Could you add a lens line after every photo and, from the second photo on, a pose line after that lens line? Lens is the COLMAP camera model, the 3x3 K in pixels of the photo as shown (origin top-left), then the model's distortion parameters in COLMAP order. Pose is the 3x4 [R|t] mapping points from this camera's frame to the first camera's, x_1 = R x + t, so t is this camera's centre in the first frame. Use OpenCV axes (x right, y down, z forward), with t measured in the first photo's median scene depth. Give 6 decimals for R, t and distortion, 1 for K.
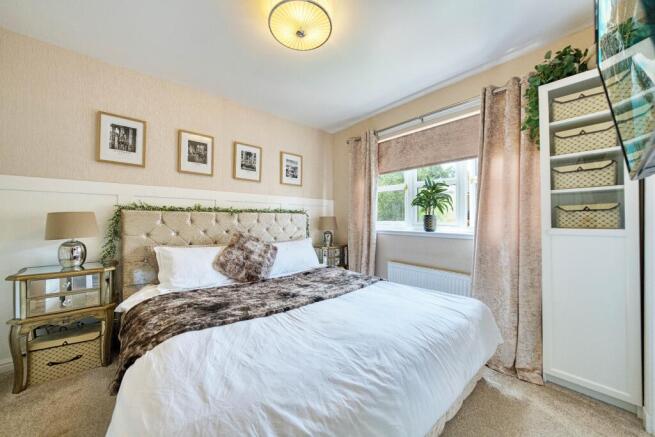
lens RADIAL K [[228.4, 0, 327.5], [0, 228.4, 218.9], [0, 0, 1]] dist [-0.016711, 0.002363]
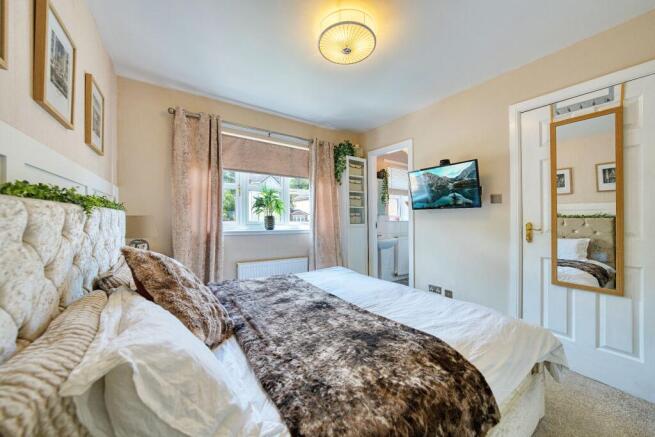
lens RADIAL K [[228.4, 0, 324.9], [0, 228.4, 215.4], [0, 0, 1]] dist [-0.016711, 0.002363]
pose [[0.126687, 0.008810, 0.991904, -0.770954], [-0.004348, 0.999956, -0.008326, -0.012752], [-0.991933, -0.003258, 0.126720, 0.622602]]
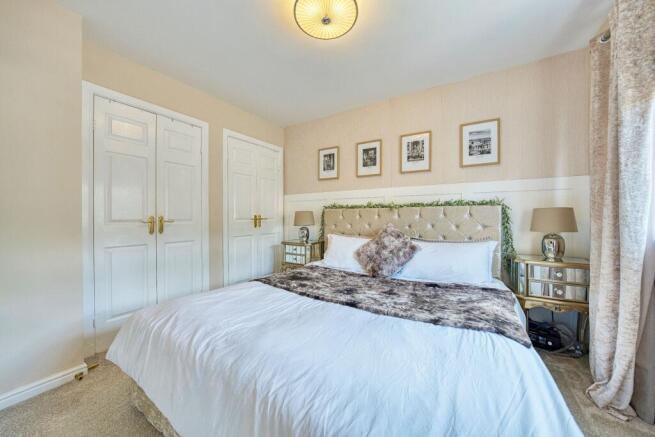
lens RADIAL K [[235.9, 0, 326.2], [0, 235.9, 219.4], [0, 0, 1]] dist [-0.016185, -0.000056]
pose [[0.298740, 0.010648, -0.954275, 0.544906], [0.009073, 0.999861, 0.013997, 0.007349], [0.954291, -0.012839, 0.298602, 0.438127]]
